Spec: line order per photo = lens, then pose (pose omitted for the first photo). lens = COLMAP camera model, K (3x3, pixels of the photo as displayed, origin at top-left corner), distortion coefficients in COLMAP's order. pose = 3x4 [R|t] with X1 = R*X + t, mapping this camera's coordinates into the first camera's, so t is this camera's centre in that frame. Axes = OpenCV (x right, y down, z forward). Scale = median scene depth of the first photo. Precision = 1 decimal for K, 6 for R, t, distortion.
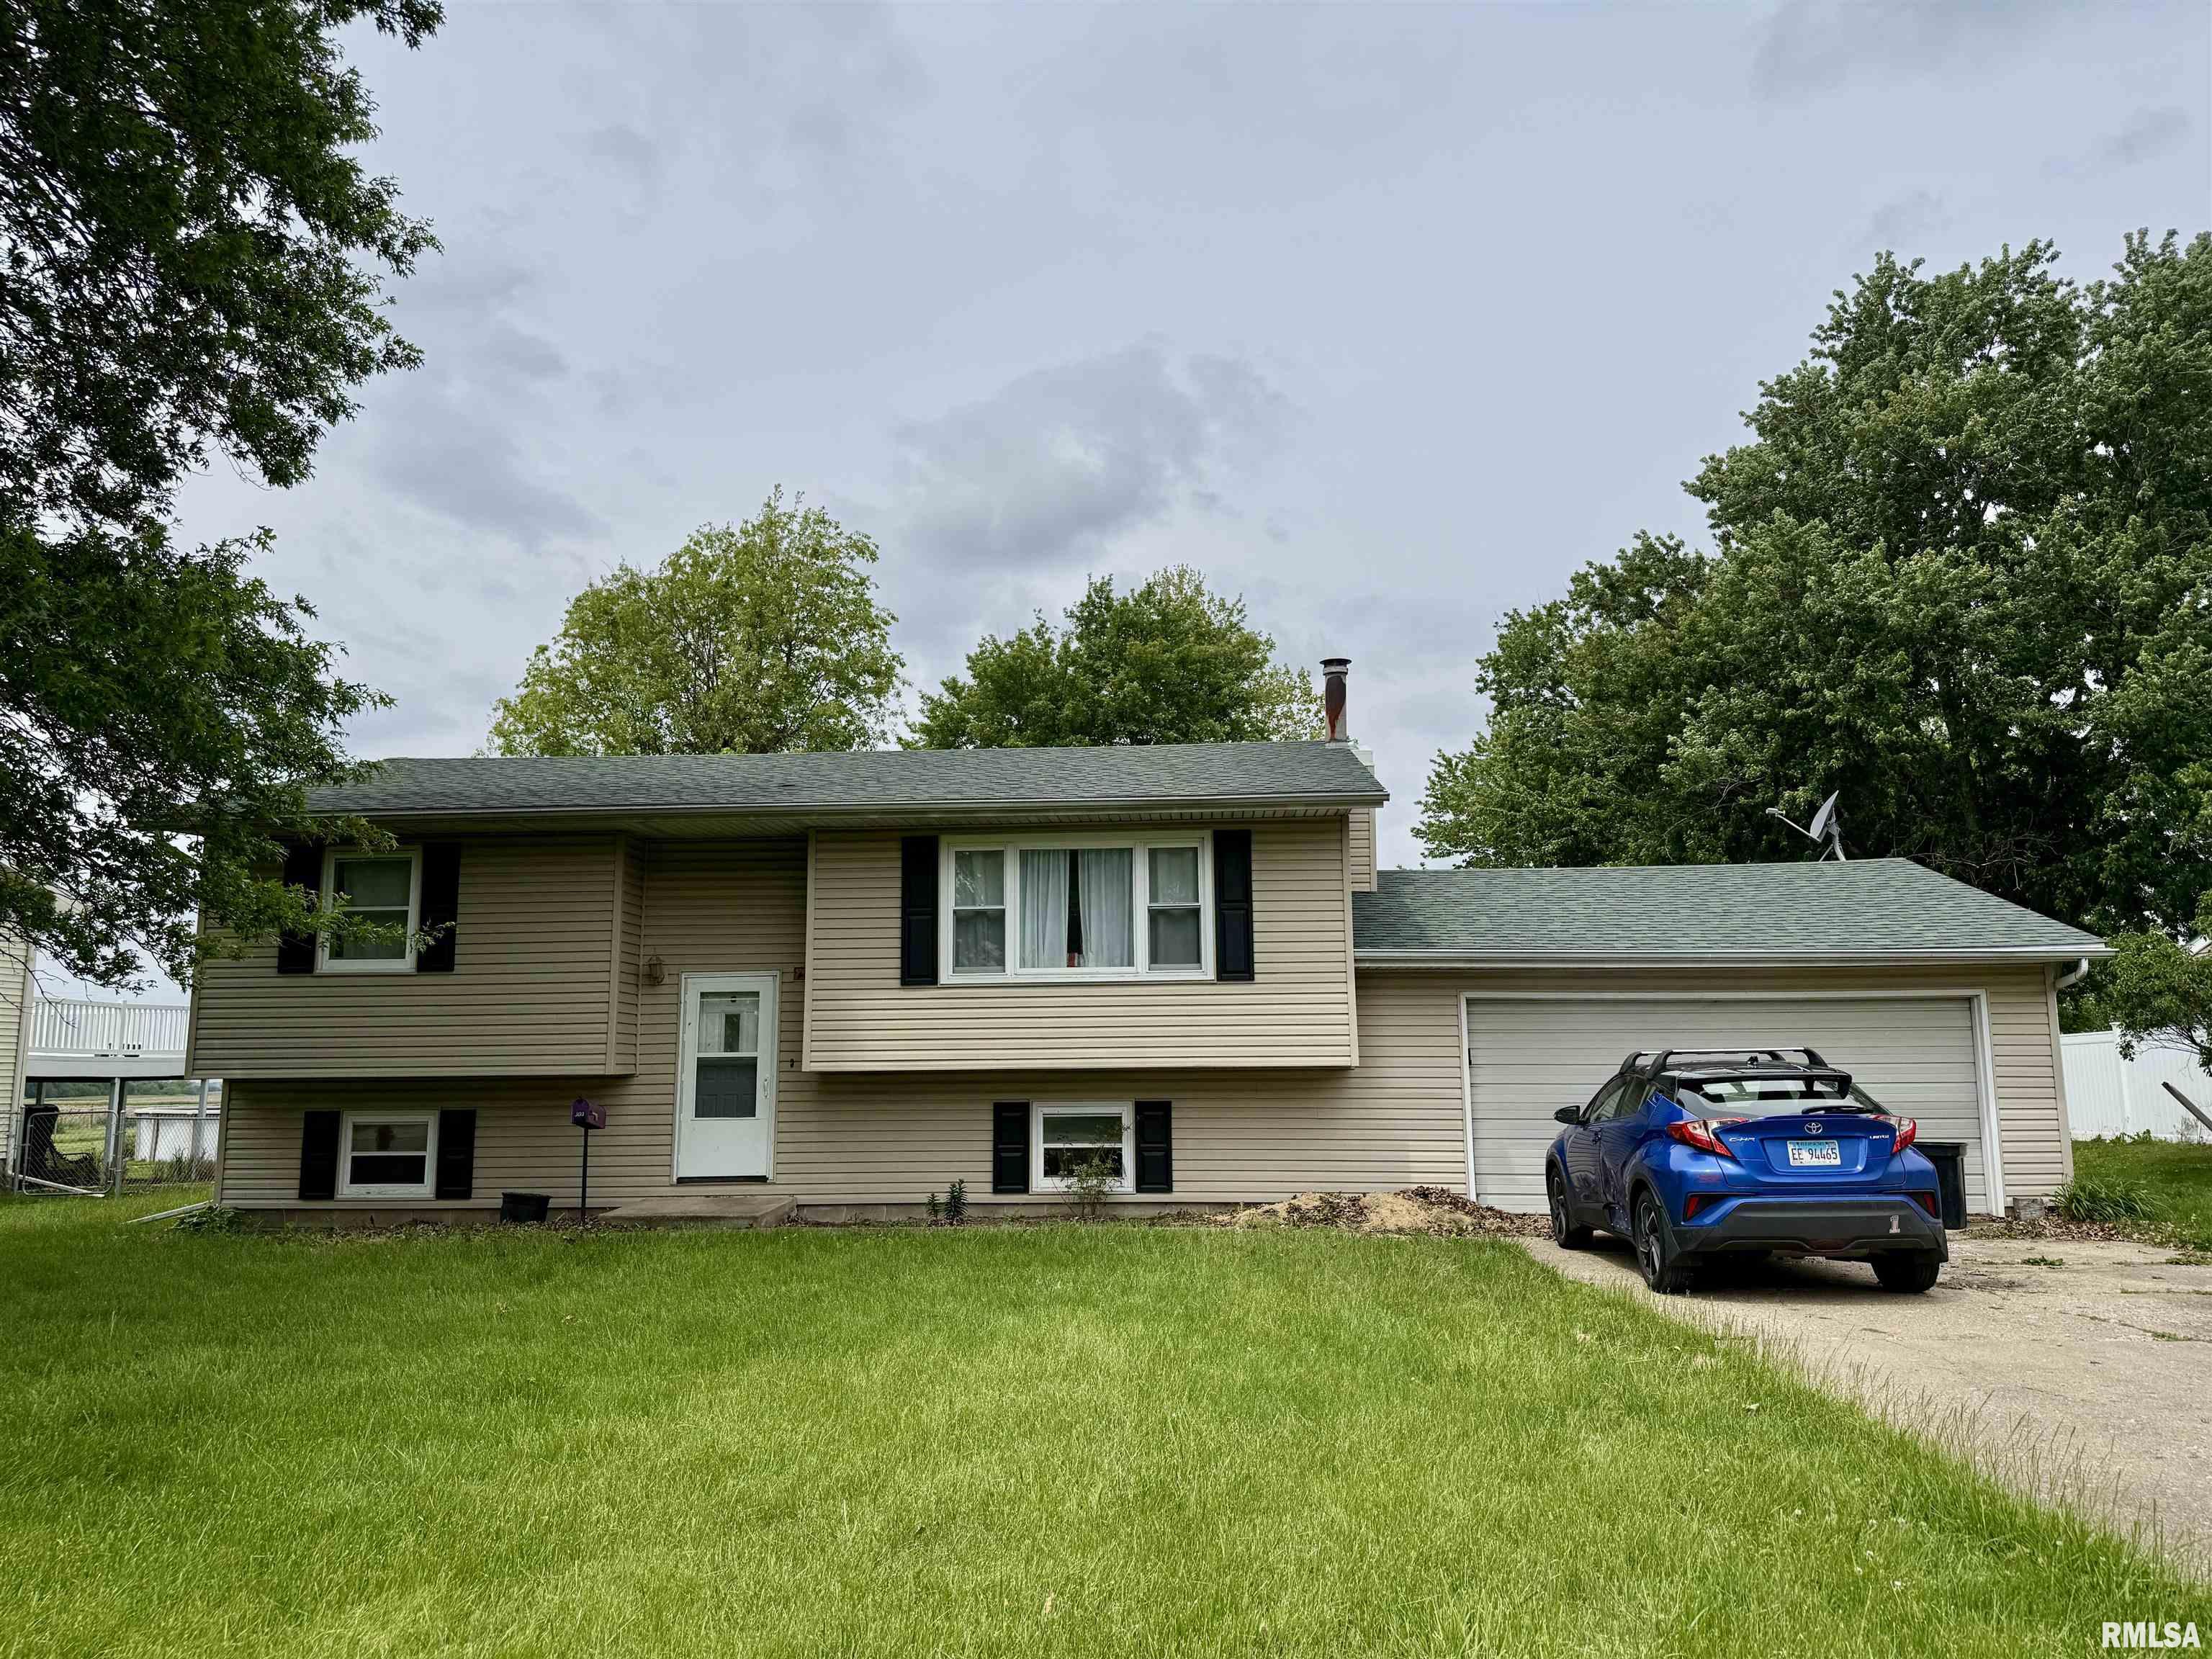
lens RADIAL K [[1557.2, 0, 1106.0], [0, 1557.2, 829.5], [0, 0, 1]] dist [0.153414, -0.255822]
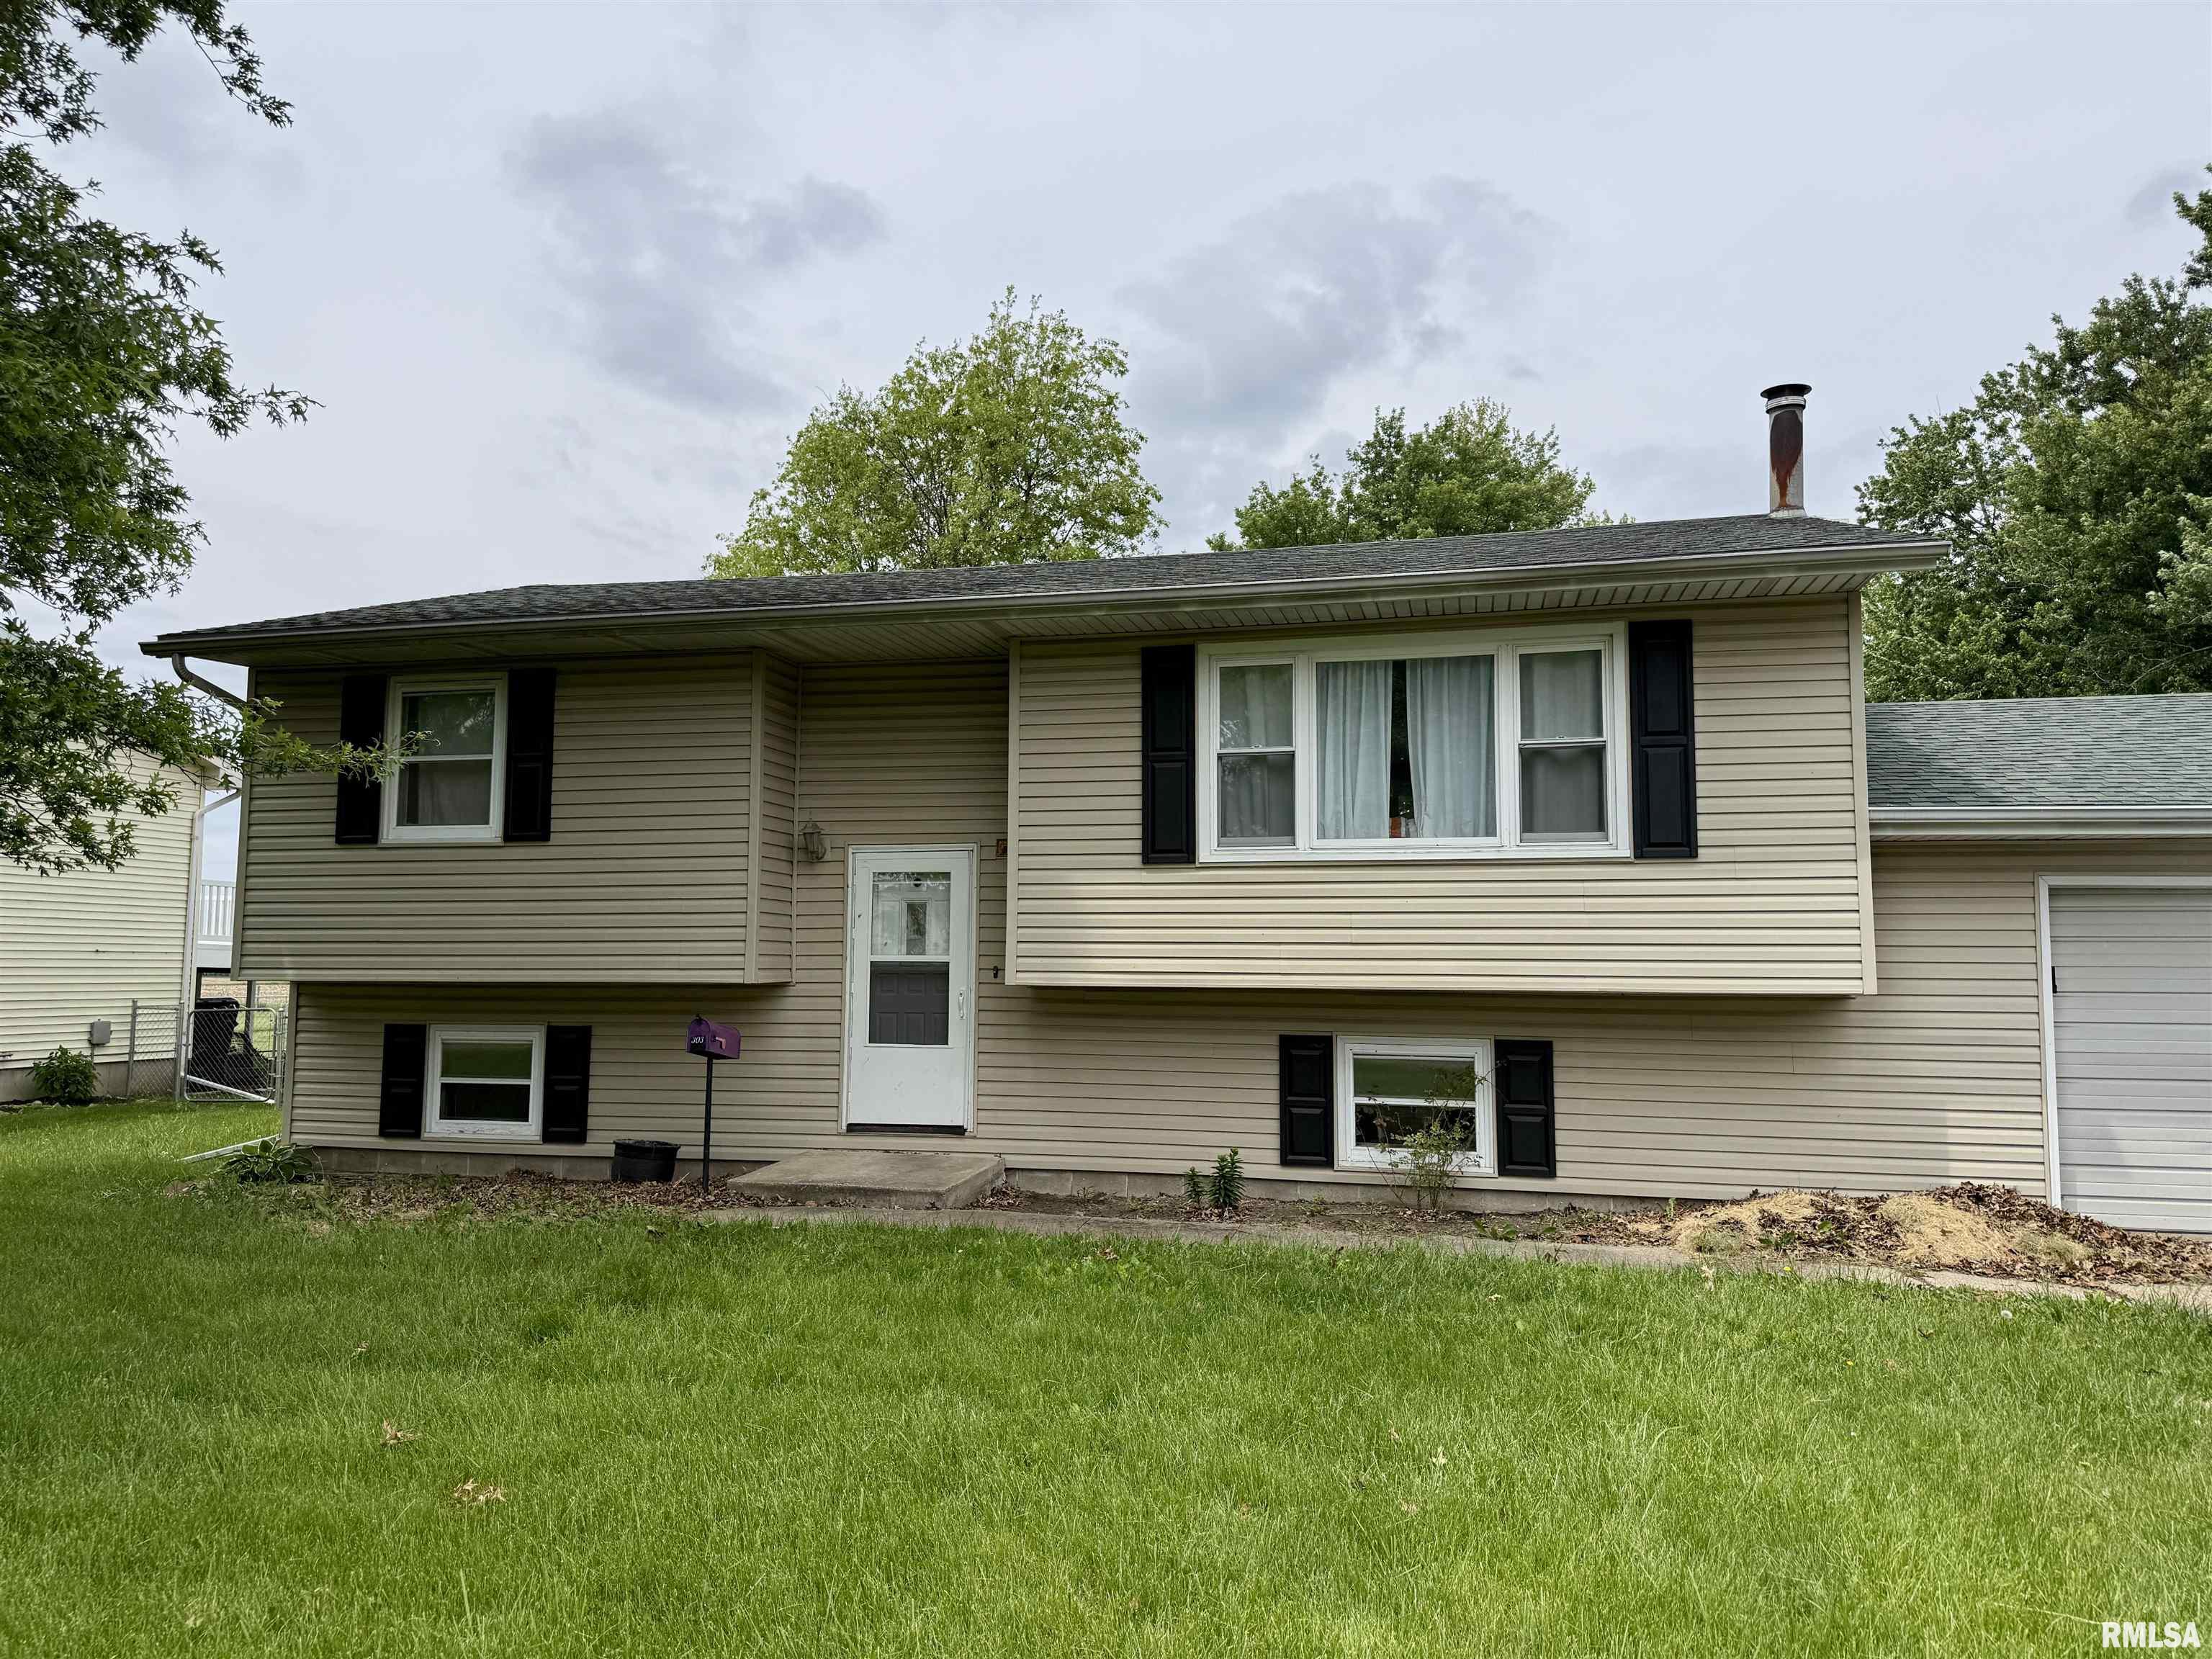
lens RADIAL K [[1557.2, 0, 1106.0], [0, 1557.2, 829.5], [0, 0, 1]] dist [0.153414, -0.255822]
pose [[0.985690, -0.001172, -0.168565, -0.031256], [0.011970, 0.997938, 0.063055, 0.040679], [0.168143, -0.064171, 0.983672, 0.320503]]
